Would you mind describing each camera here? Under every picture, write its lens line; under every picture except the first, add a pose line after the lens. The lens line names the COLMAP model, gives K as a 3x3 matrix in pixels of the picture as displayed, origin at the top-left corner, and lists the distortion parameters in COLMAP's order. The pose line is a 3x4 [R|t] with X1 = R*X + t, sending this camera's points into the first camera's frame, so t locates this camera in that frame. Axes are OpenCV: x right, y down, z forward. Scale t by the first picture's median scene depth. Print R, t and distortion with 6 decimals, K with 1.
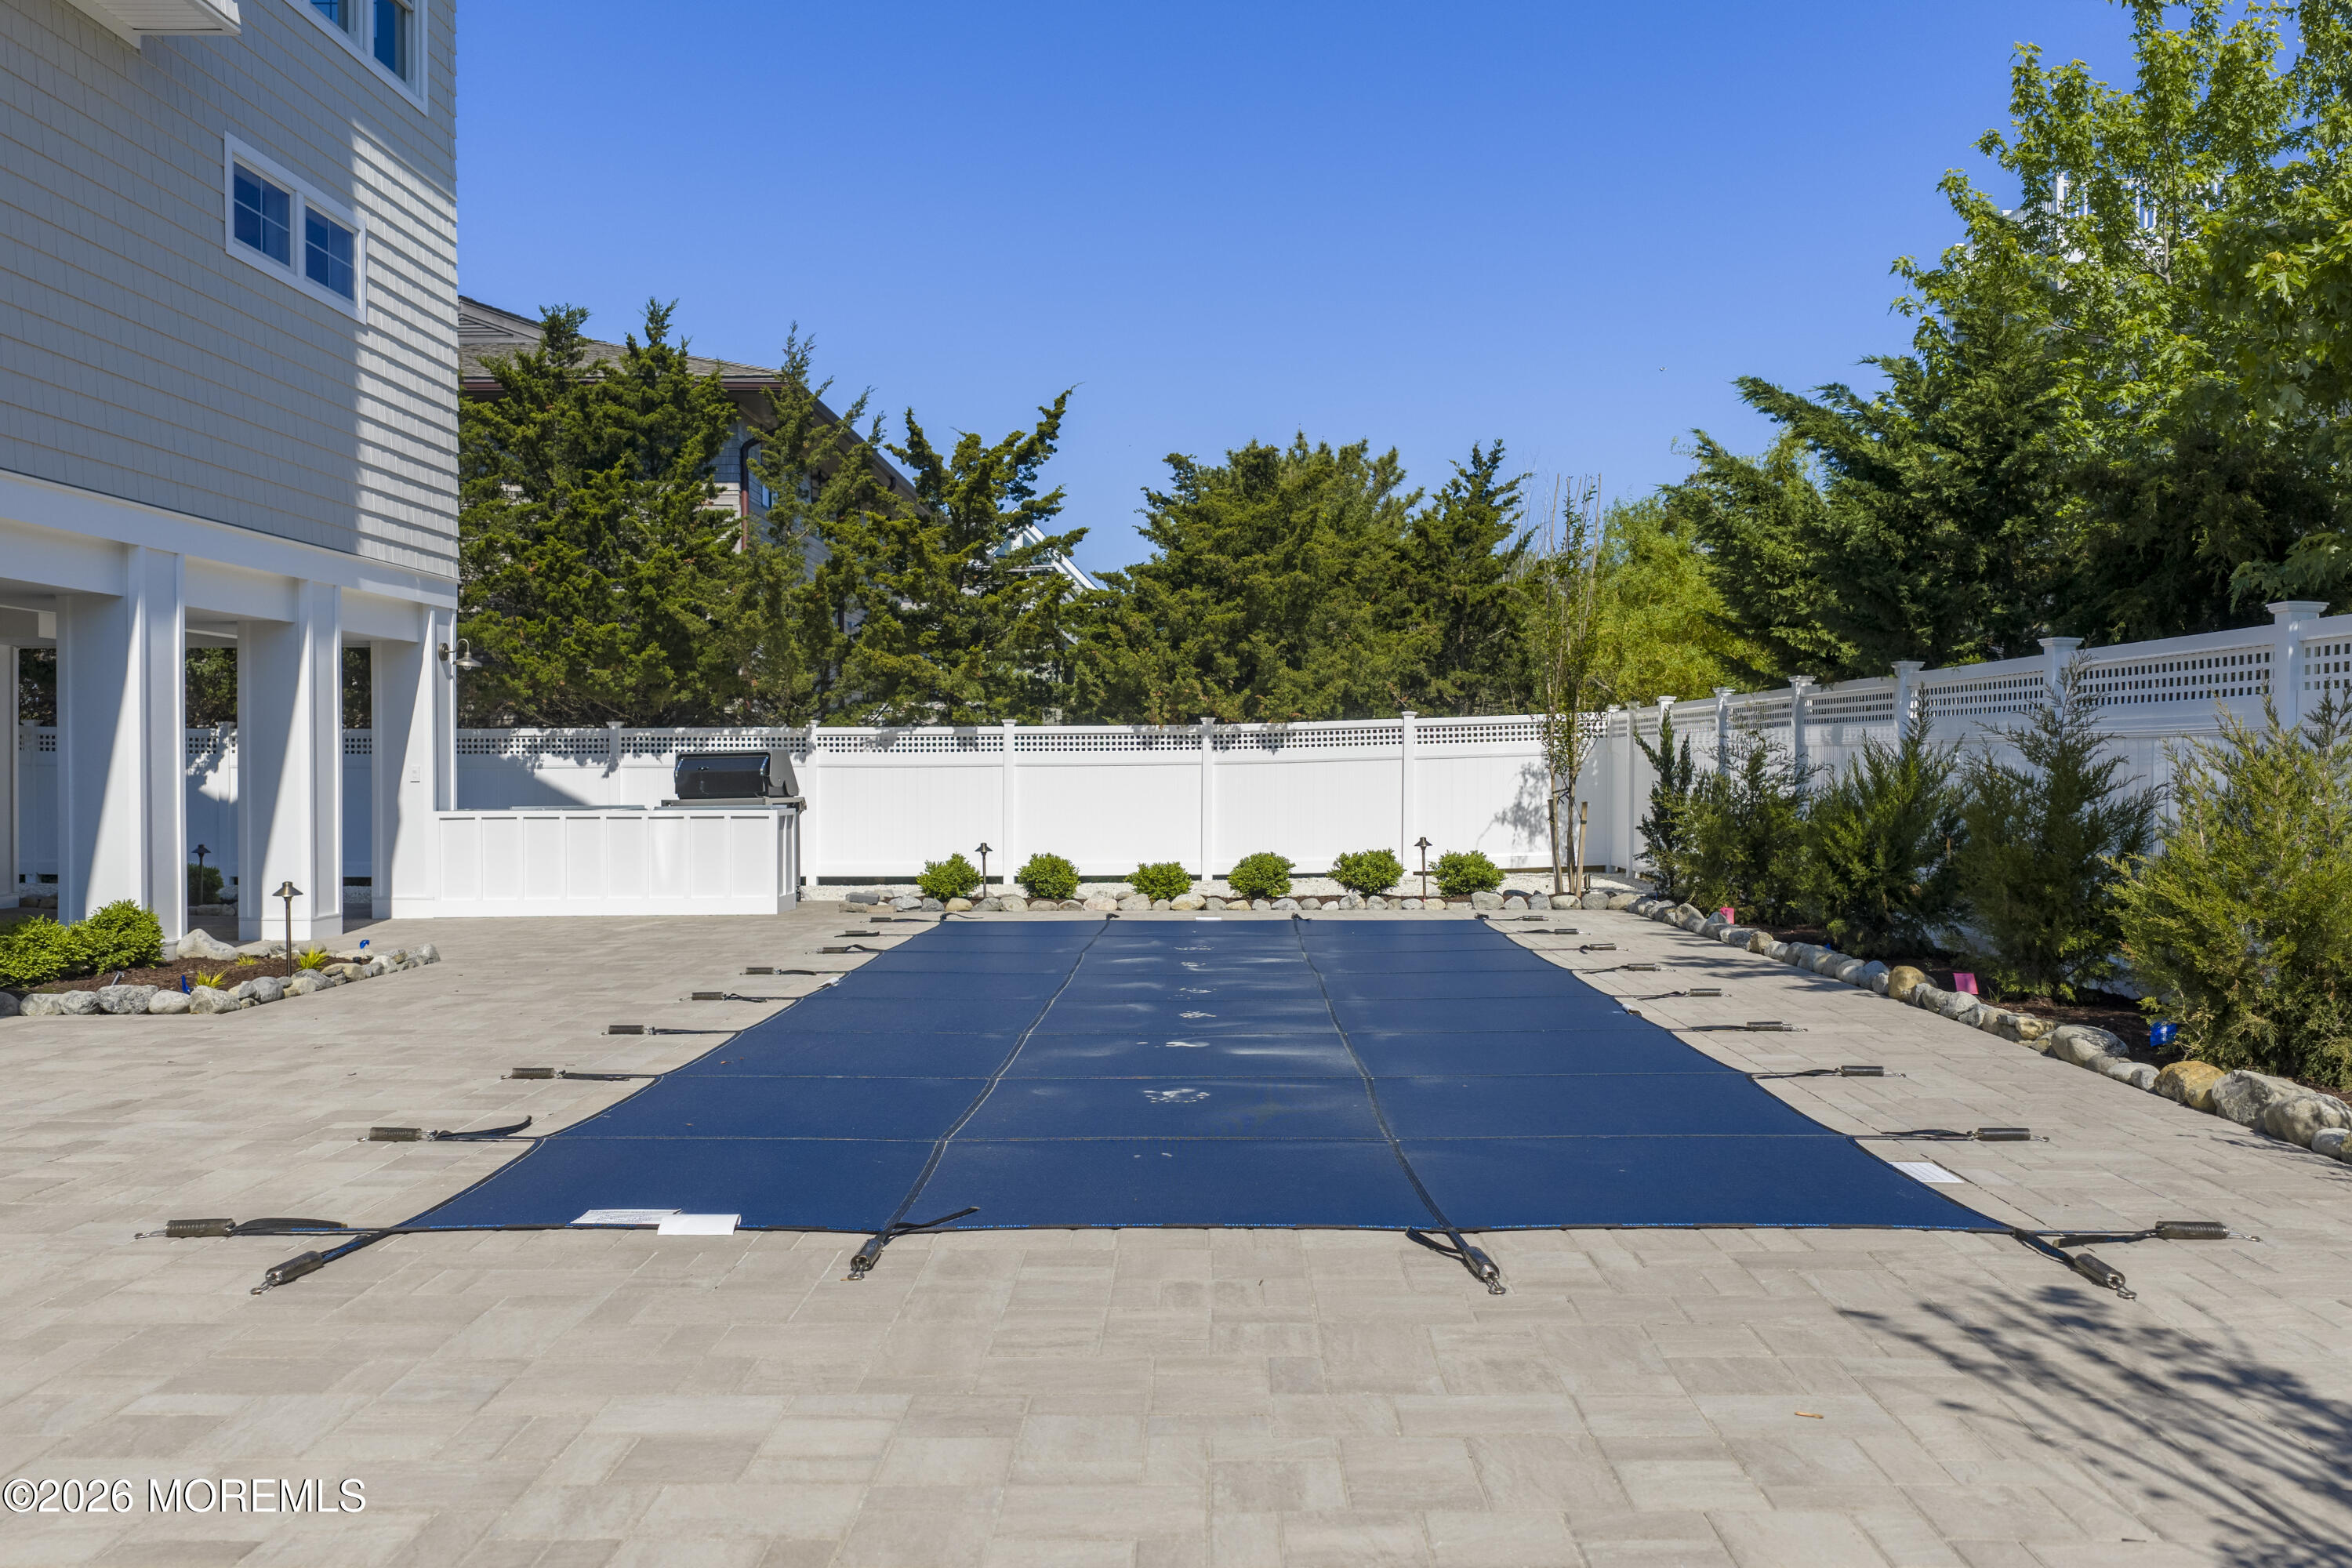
lens RADIAL K [[1955.1, 0, 1171.9], [0, 1955.1, 783.9], [0, 0, 1]] dist [0.010868, -0.012580]
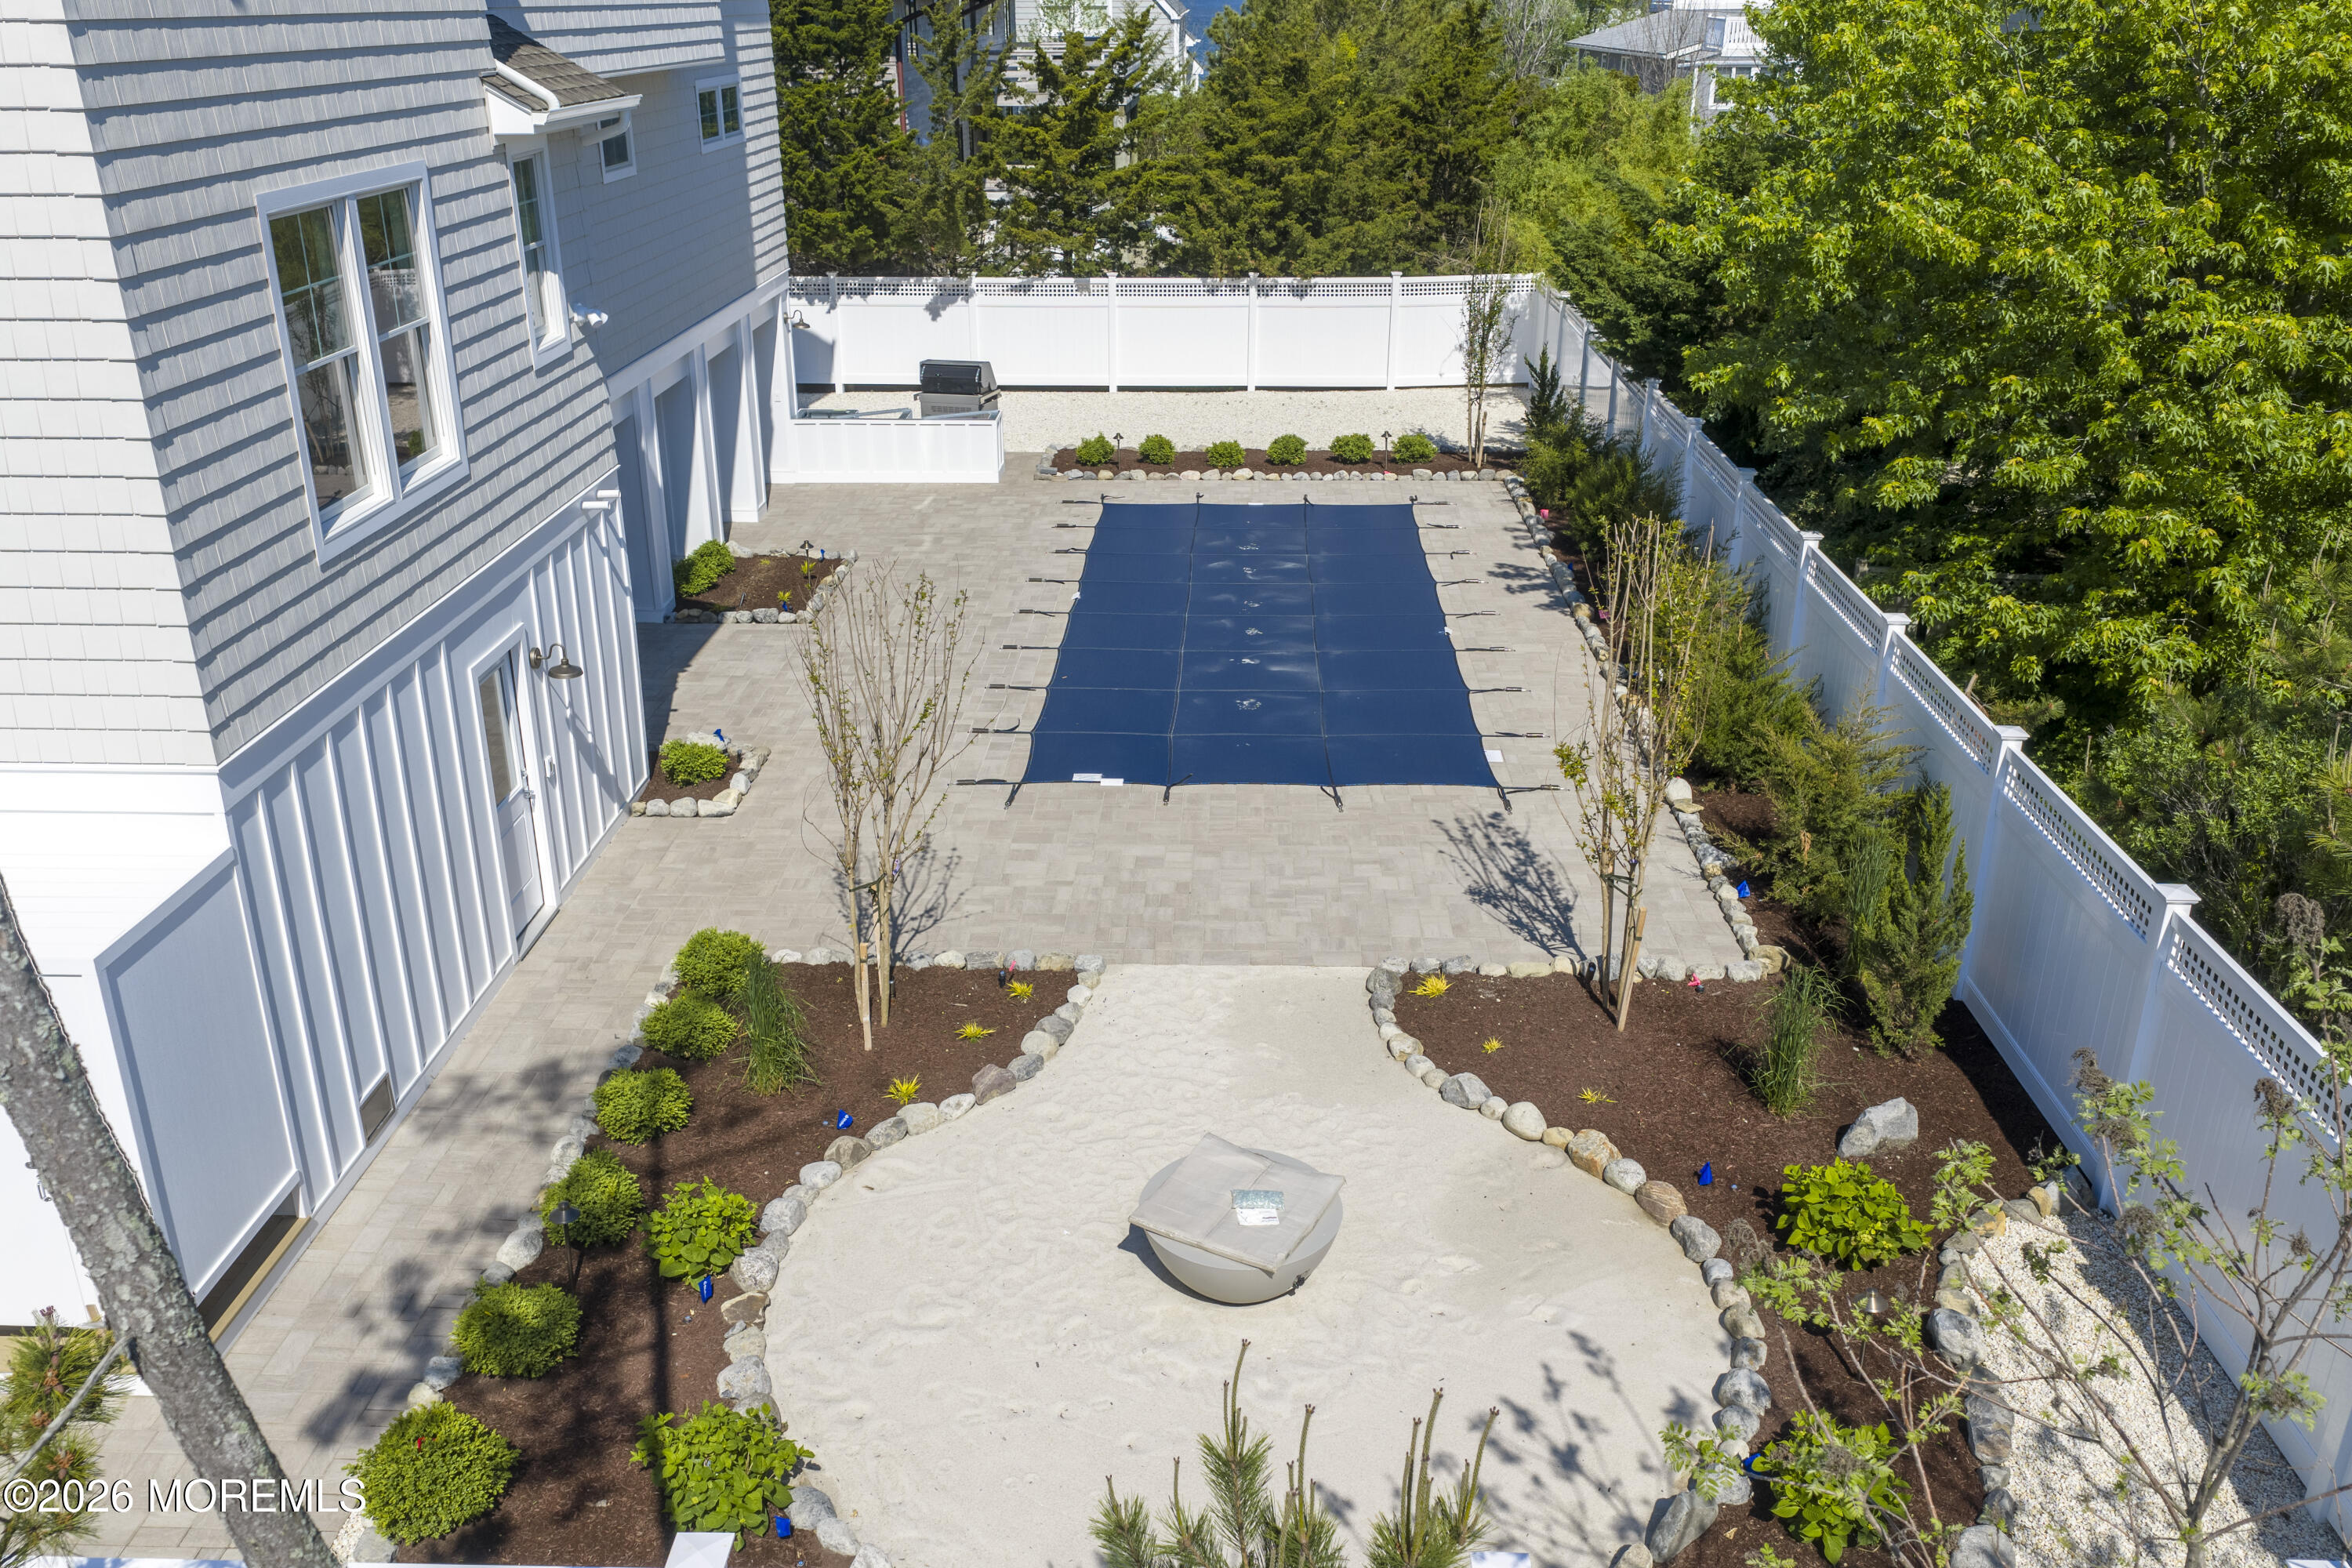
lens RADIAL K [[1947.5, 0, 1176.0], [0, 1947.5, 784.0], [0, 0, 1]] dist [0.010801, -0.014213]
pose [[0.999908, 0.005803, -0.012285, -0.018739], [-0.000862, 0.929484, 0.368861, -0.212132], [0.013559, -0.368816, 0.929404, -0.445934]]
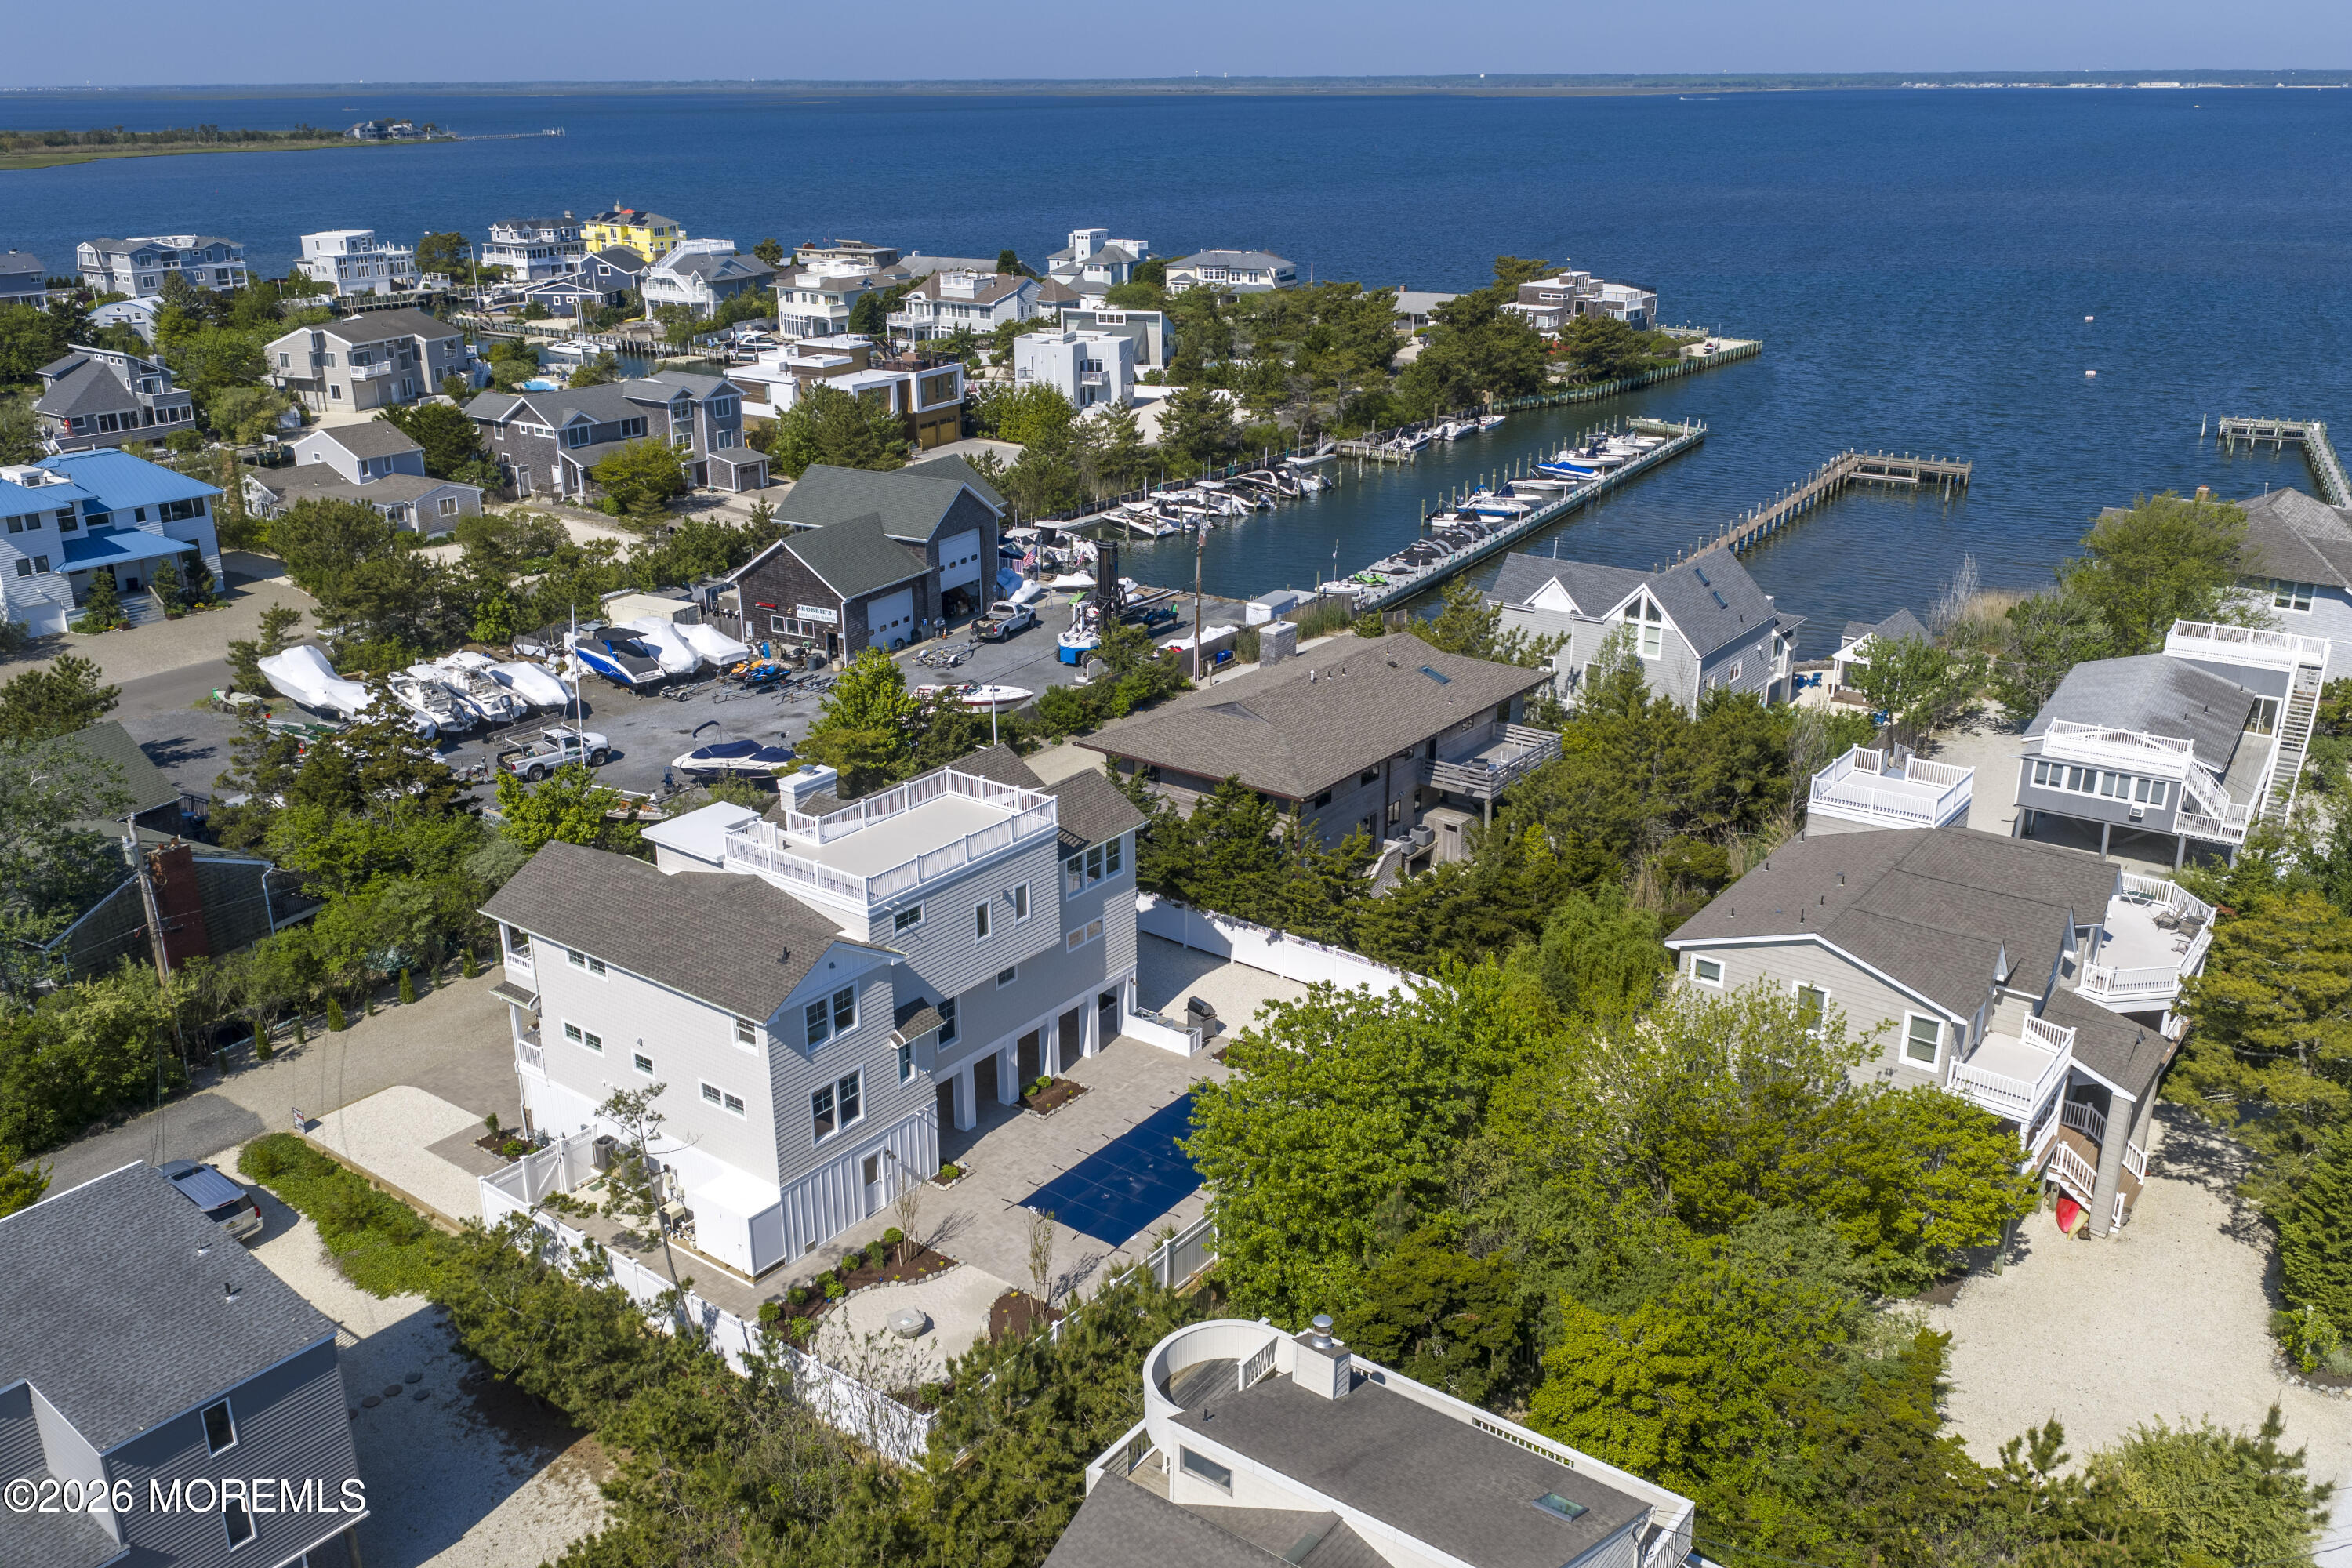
lens RADIAL K [[1939.6, 0, 1173.7], [0, 1939.6, 790.0], [0, 0, 1]] dist [0.013035, -0.020178]
pose [[0.809384, 0.201418, -0.551659, 1.431220], [-0.003088, 0.940794, 0.338965, -1.372476], [0.587271, -0.272650, 0.762086, -1.507965]]
